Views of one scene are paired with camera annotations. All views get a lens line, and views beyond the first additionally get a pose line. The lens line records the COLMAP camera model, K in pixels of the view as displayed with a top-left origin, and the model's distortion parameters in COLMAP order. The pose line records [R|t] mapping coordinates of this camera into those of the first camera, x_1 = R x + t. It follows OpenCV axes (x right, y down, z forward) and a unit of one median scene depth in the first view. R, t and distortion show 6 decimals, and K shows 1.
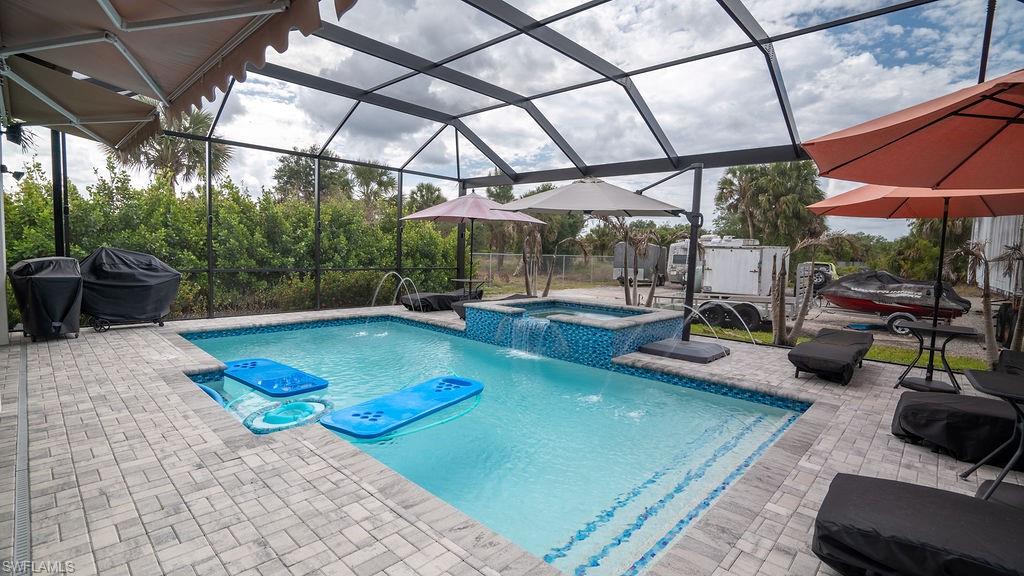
lens RADIAL K [[475.1, 0, 501.9], [0, 475.1, 283.4], [0, 0, 1]] dist [-0.055471, 0.021987]
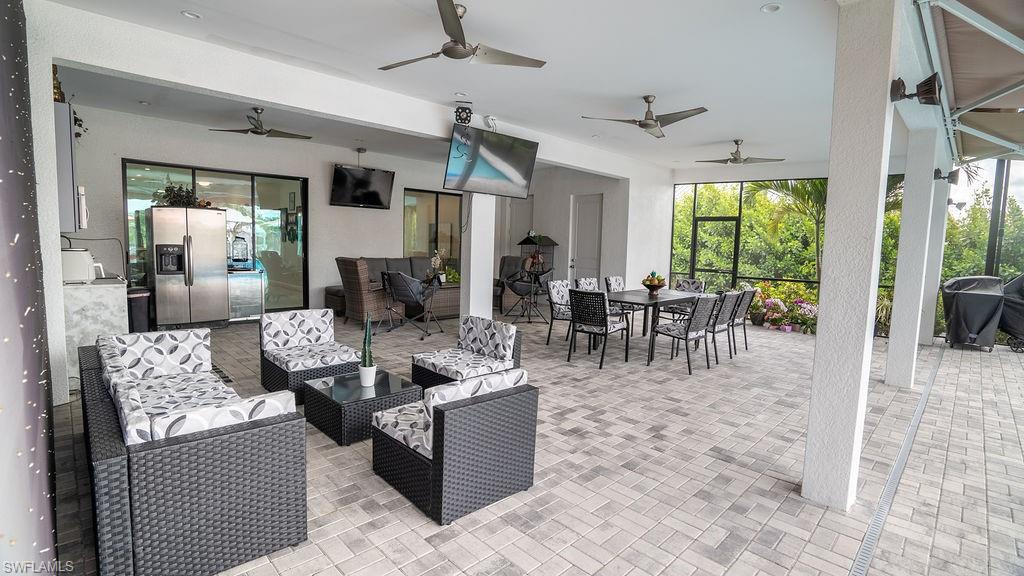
lens RADIAL K [[475.1, 0, 514.4], [0, 475.1, 287.1], [0, 0, 1]] dist [-0.055471, 0.021987]
pose [[-0.018510, 0.064117, -0.997771, 0.158554], [-0.101101, 0.992707, 0.065667, 0.011027], [0.994704, 0.102091, -0.011893, -0.106396]]
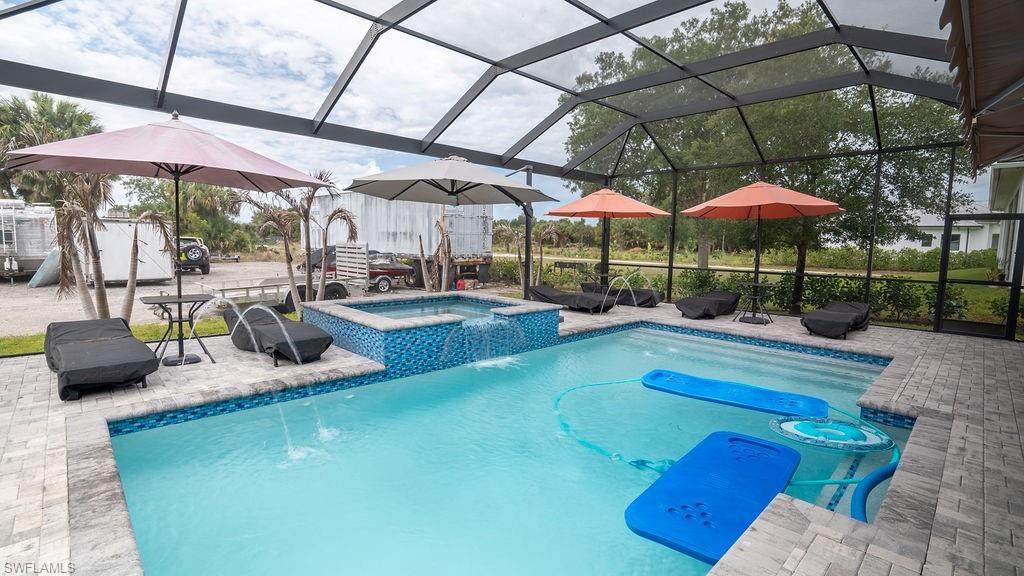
lens RADIAL K [[475.1, 0, 505.2], [0, 475.1, 287.7], [0, 0, 1]] dist [-0.055471, 0.021987]
pose [[0.036460, -0.107566, 0.993529, -0.949167], [0.051903, 0.993052, 0.105610, -0.092154], [-0.997986, 0.047716, 0.041789, 1.116612]]
